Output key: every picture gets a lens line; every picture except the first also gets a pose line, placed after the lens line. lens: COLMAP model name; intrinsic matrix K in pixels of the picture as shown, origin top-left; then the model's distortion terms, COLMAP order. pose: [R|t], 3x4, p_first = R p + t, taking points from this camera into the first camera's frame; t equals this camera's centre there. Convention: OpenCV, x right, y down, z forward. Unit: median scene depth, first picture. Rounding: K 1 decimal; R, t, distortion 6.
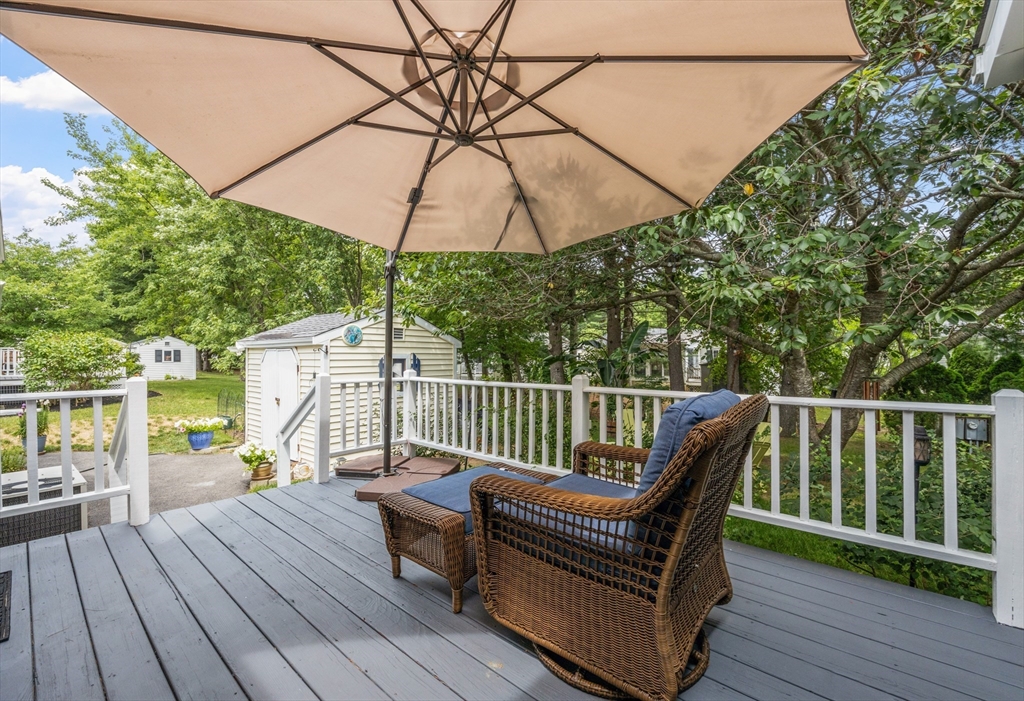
lens RADIAL K [[400.1, 0, 524.8], [0, 400.1, 351.8], [0, 0, 1]] dist [0.001876, -0.000456]
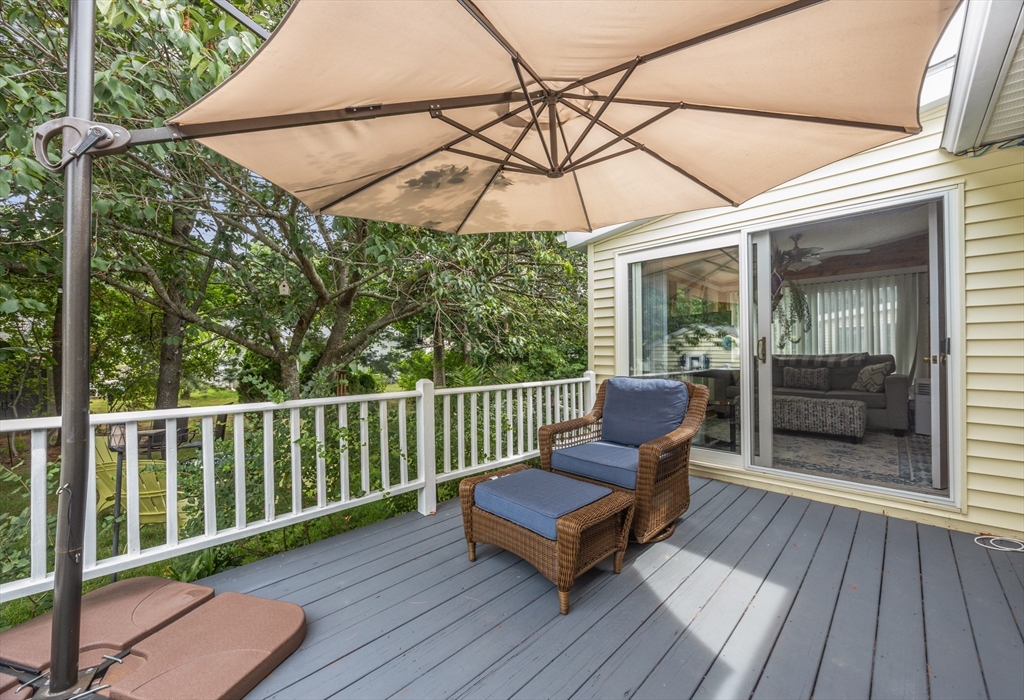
lens RADIAL K [[400.1, 0, 524.8], [0, 400.1, 351.3], [0, 0, 1]] dist [0.001876, -0.000456]
pose [[0.084491, 0.022153, 0.996178, -0.787280], [0.001363, 0.999749, -0.022348, 0.011818], [-0.996423, 0.003246, 0.084439, 0.664742]]
